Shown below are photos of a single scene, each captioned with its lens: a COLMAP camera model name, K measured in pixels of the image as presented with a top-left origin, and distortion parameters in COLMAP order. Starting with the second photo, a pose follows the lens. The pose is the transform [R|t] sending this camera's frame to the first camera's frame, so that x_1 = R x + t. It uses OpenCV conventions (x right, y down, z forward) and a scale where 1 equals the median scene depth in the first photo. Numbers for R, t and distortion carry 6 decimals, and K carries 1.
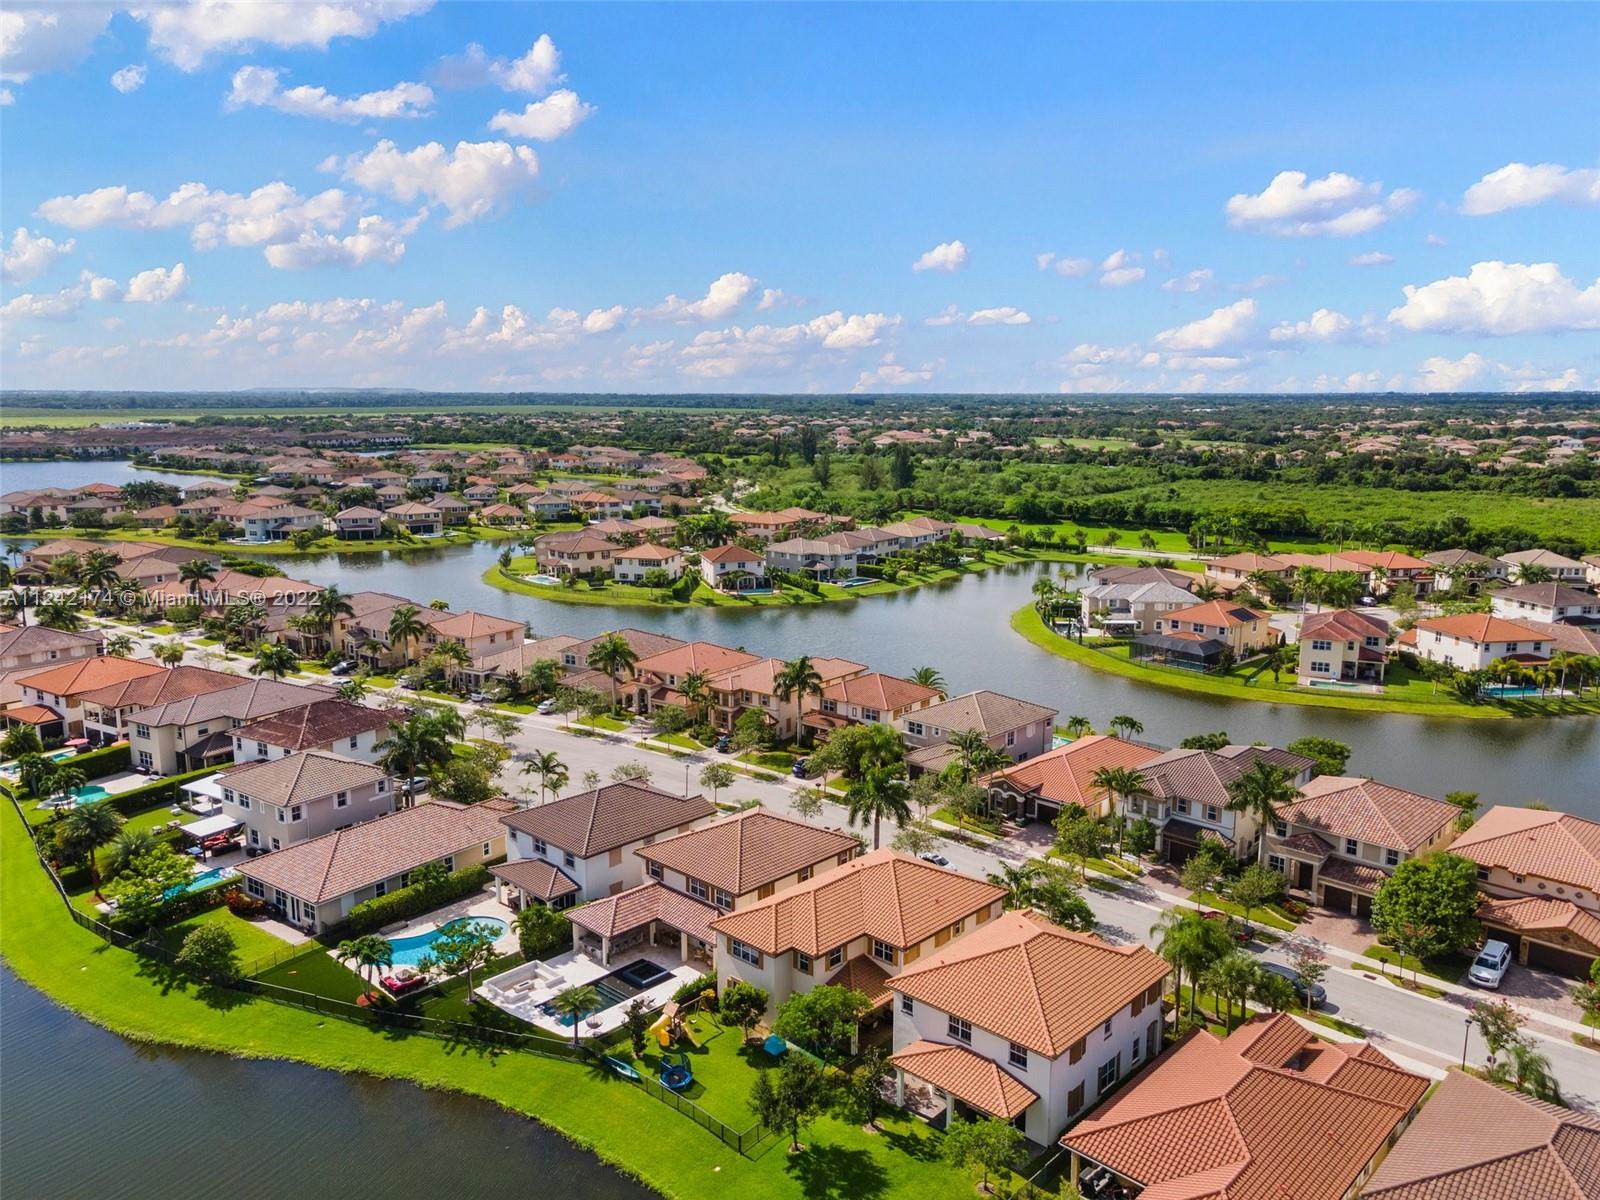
lens RADIAL K [[1130.3, 0, 782.6], [0, 1130.3, 610.9], [0, 0, 1]] dist [0.033598, 0.008439]
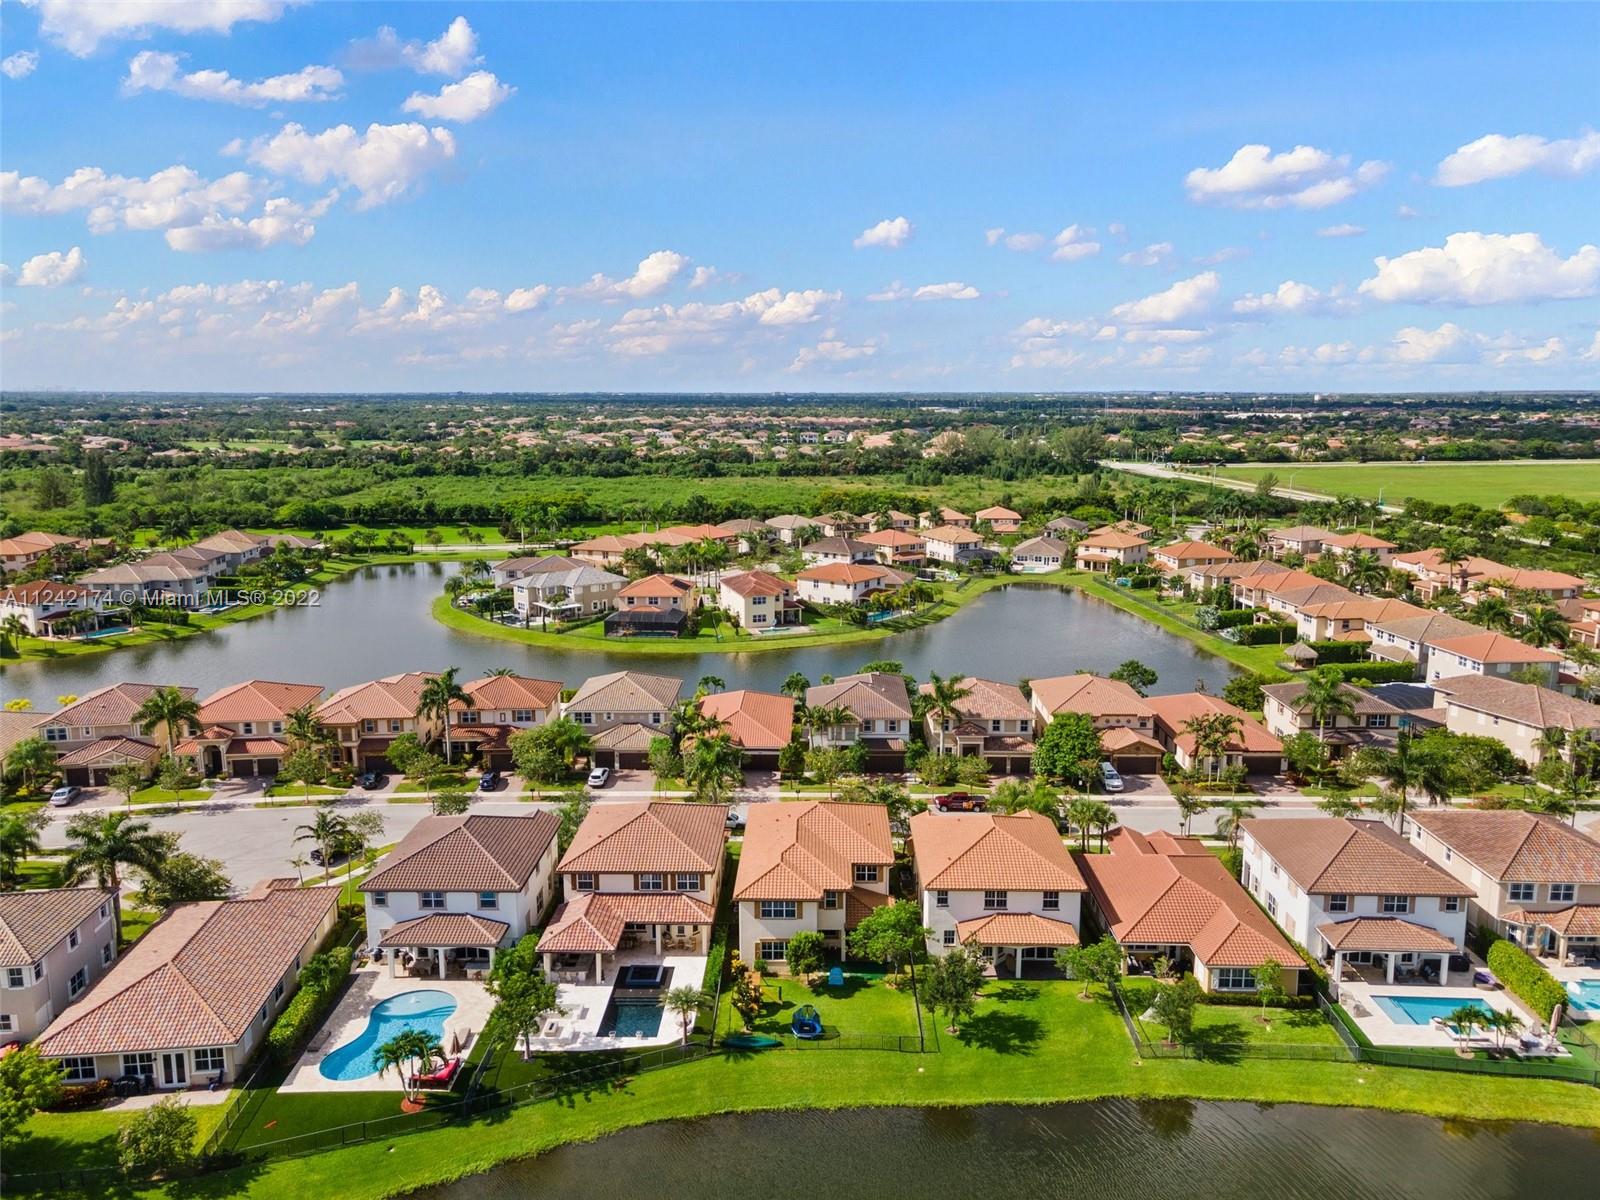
lens RADIAL K [[1130.3, 0, 799.5], [0, 1130.3, 595.5], [0, 0, 1]] dist [0.033598, 0.008439]
pose [[0.757772, -0.122125, 0.640990, -0.354527], [0.129696, 0.990919, 0.035469, -0.016283], [-0.639500, 0.056256, 0.766730, 0.075911]]
